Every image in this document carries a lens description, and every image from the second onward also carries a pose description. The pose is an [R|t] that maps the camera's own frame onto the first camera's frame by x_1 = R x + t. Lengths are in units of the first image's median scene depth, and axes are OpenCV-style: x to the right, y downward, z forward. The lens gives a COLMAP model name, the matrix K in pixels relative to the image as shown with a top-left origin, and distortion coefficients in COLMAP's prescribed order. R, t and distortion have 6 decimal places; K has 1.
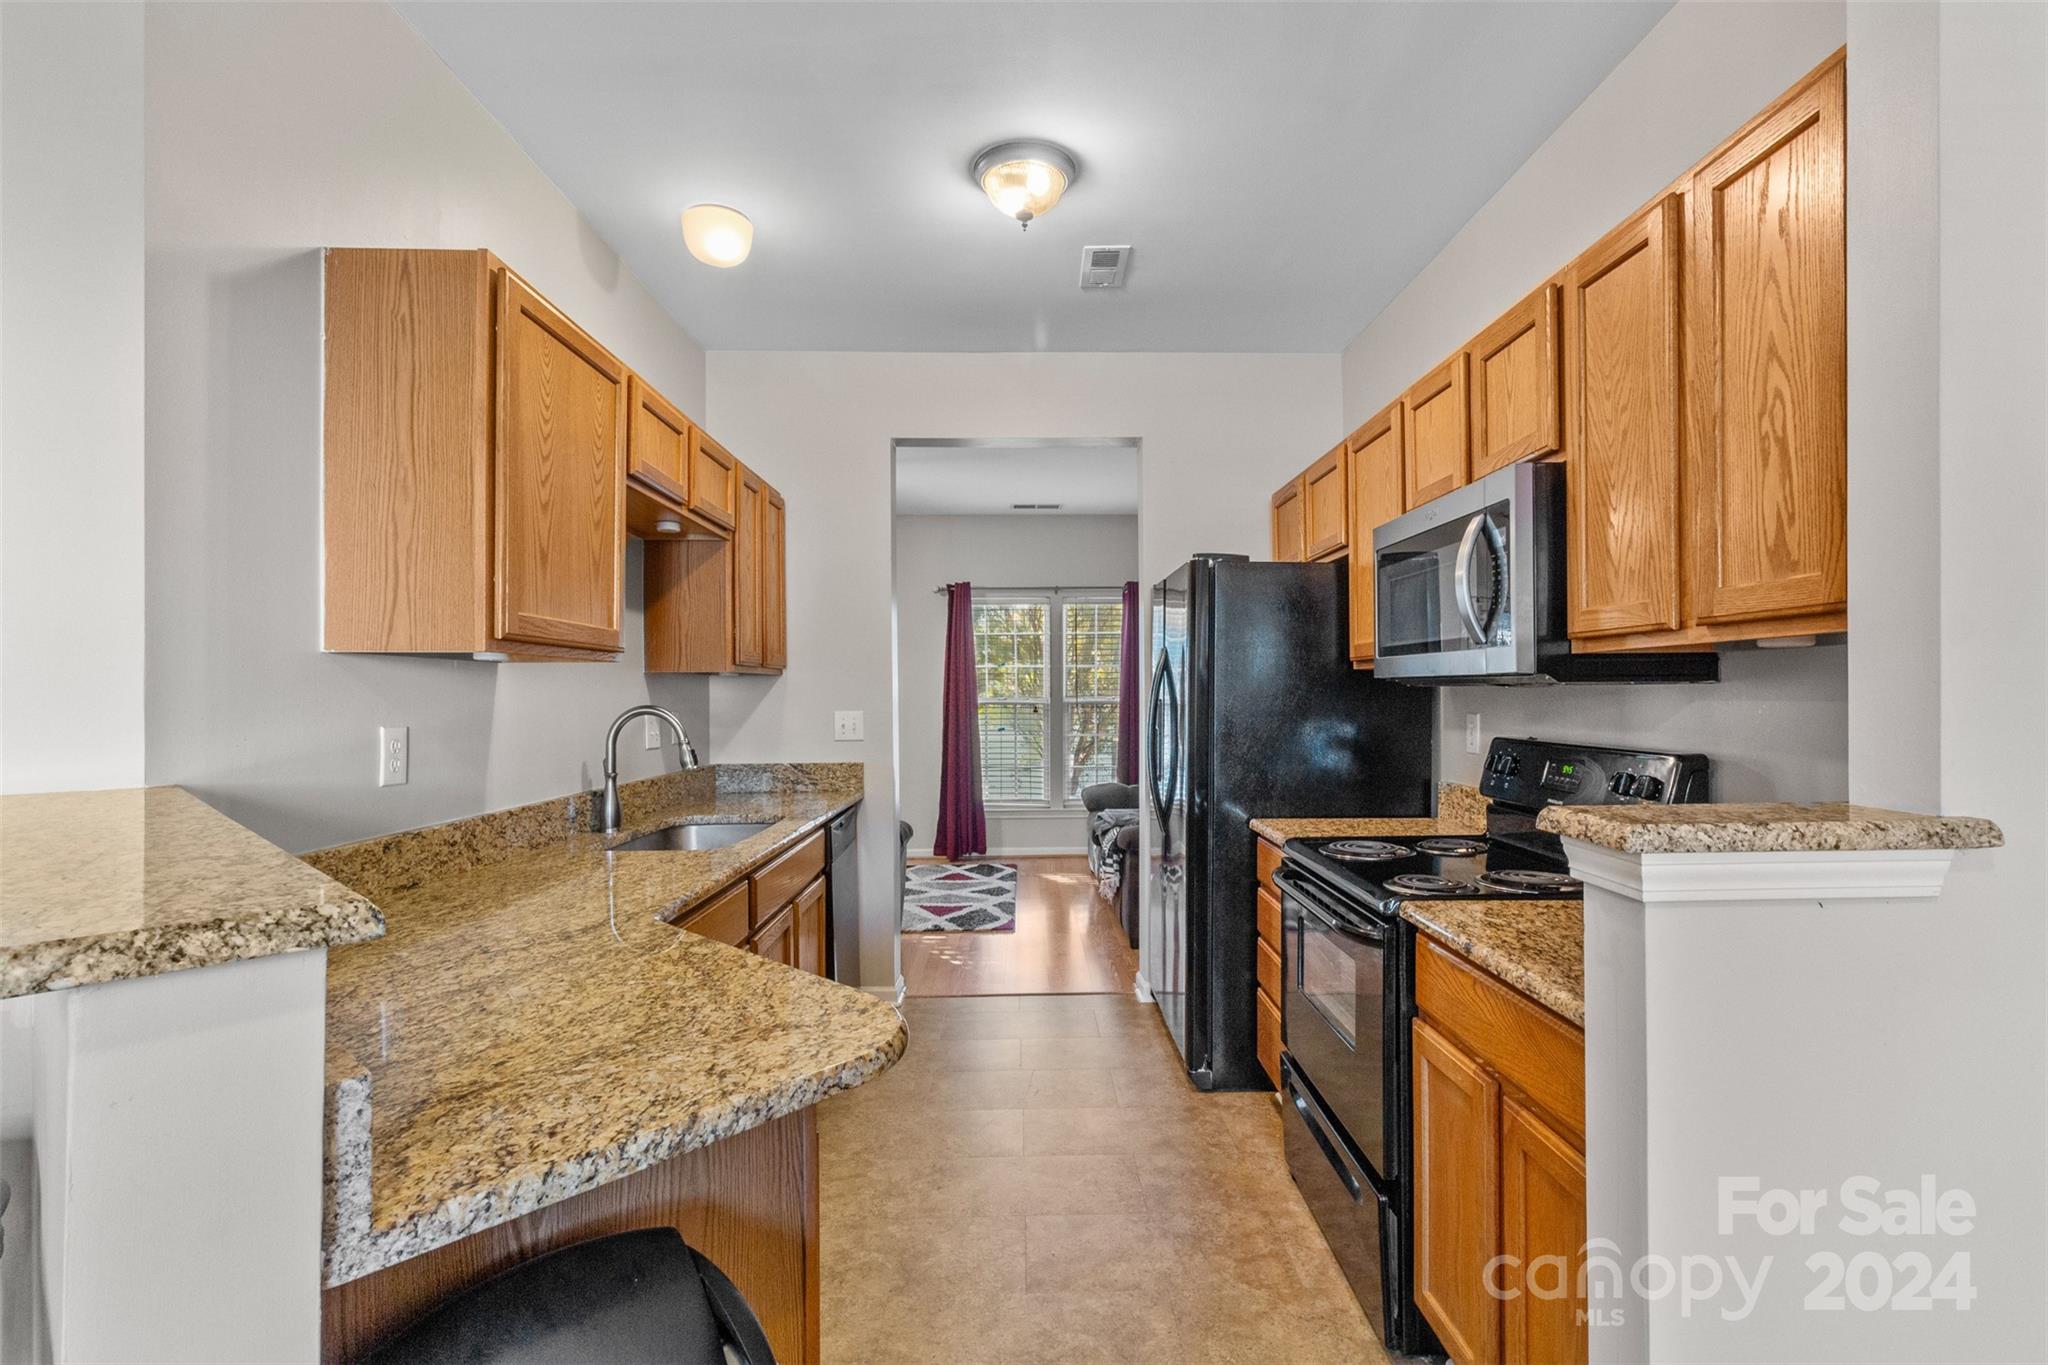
lens RADIAL K [[921.4, 0, 1020.9], [0, 921.4, 689.0], [0, 0, 1]] dist [0.000382, -0.000189]
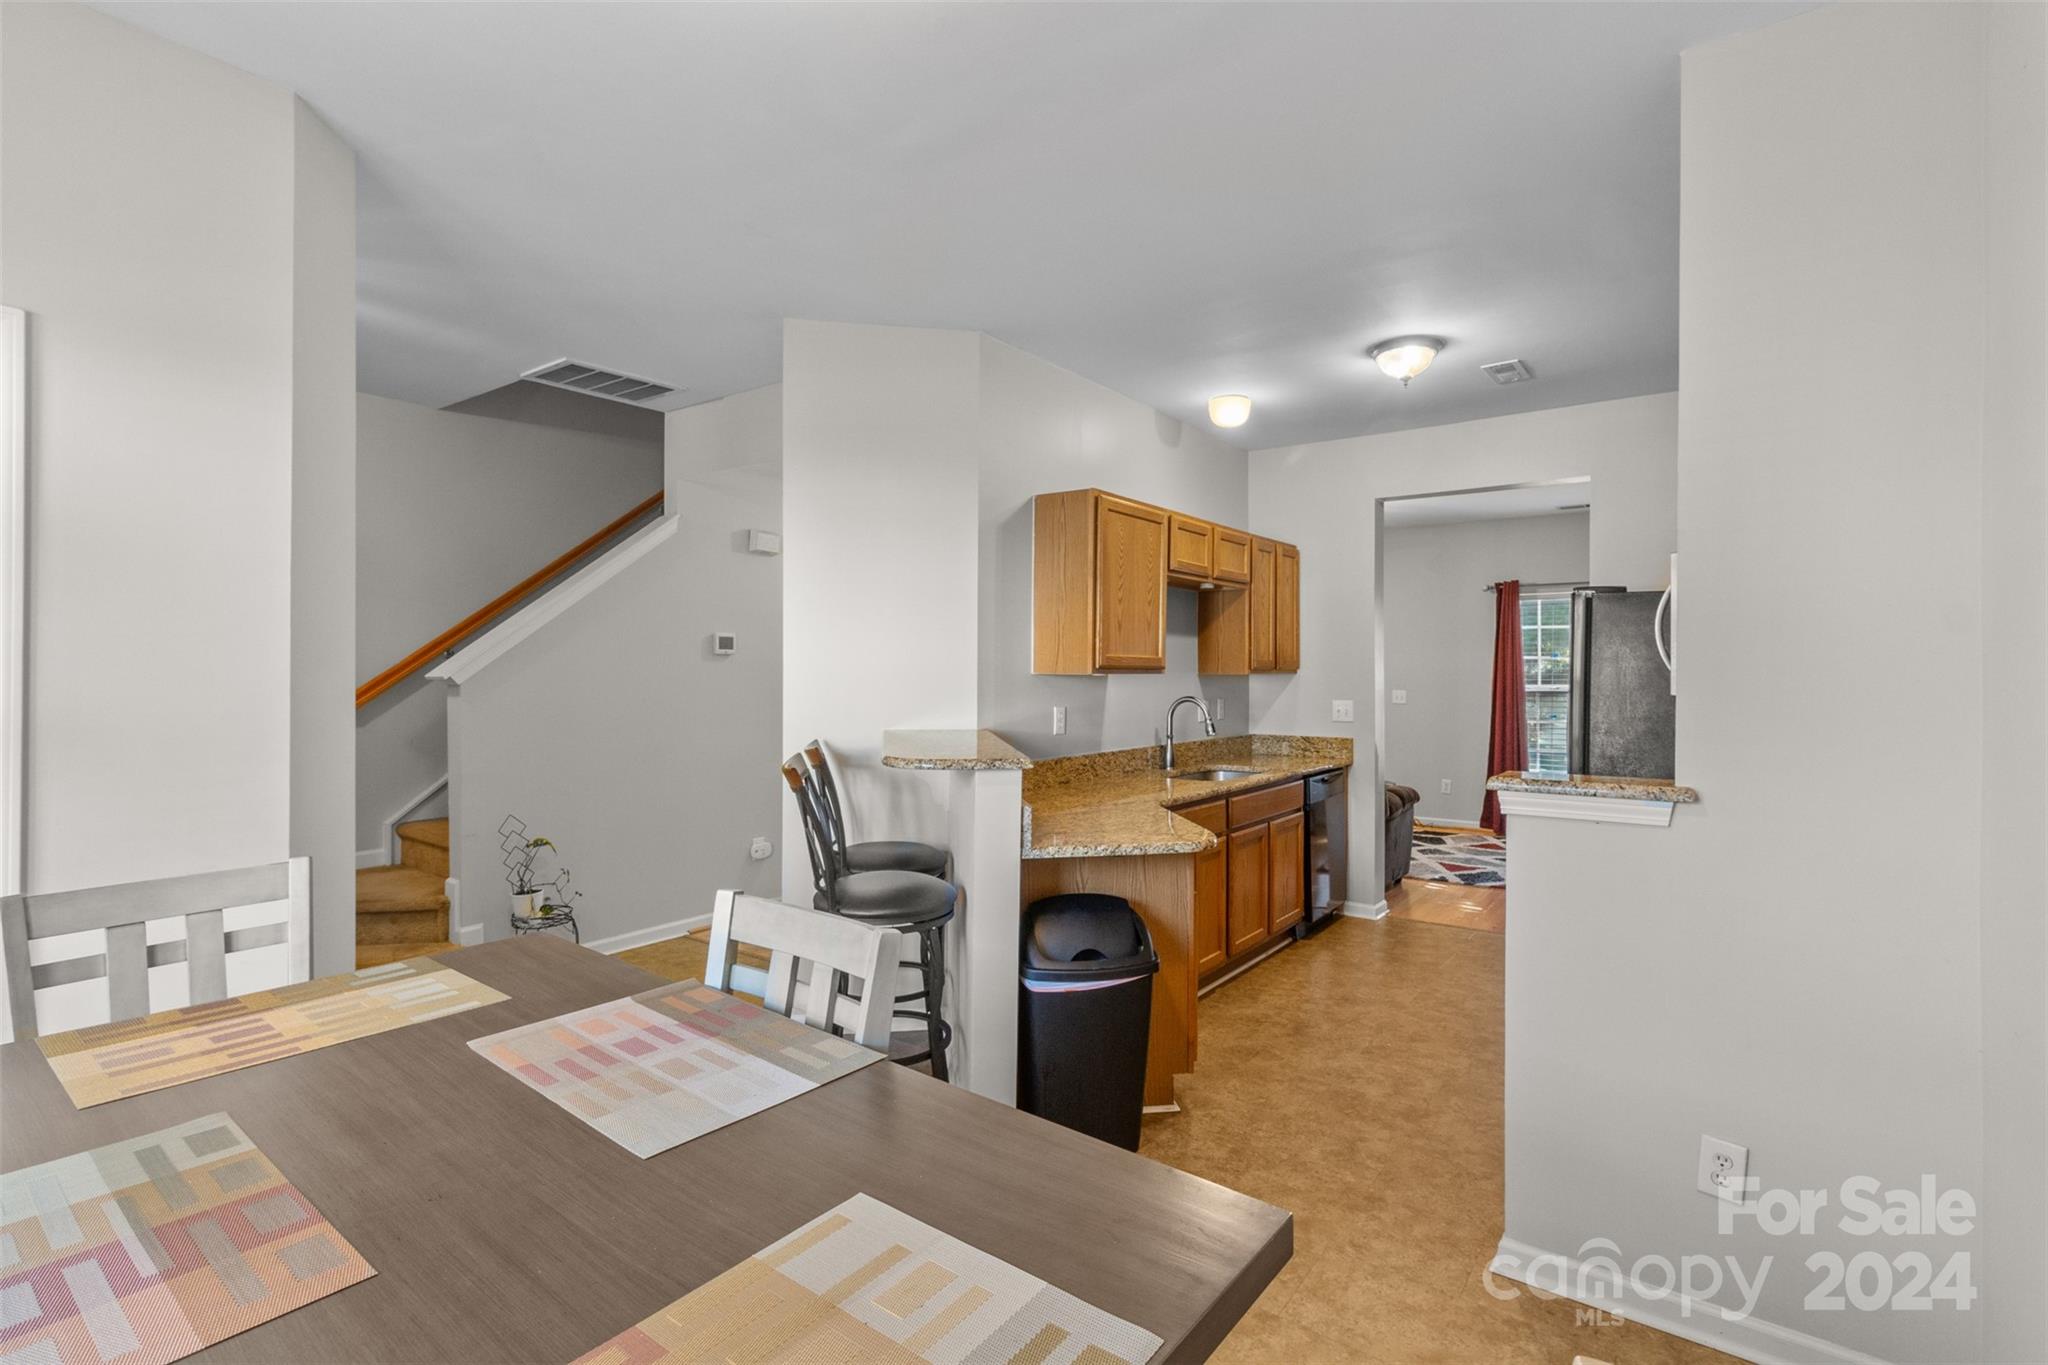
lens RADIAL K [[954.8, 0, 1068.4], [0, 954.8, 671.3], [0, 0, 1]] dist [0.000667, 0.000001]
pose [[0.805075, 0.011212, -0.593067, 0.483790], [-0.004643, 0.999910, 0.012600, -0.052407], [0.593155, -0.007390, 0.805055, -0.575316]]
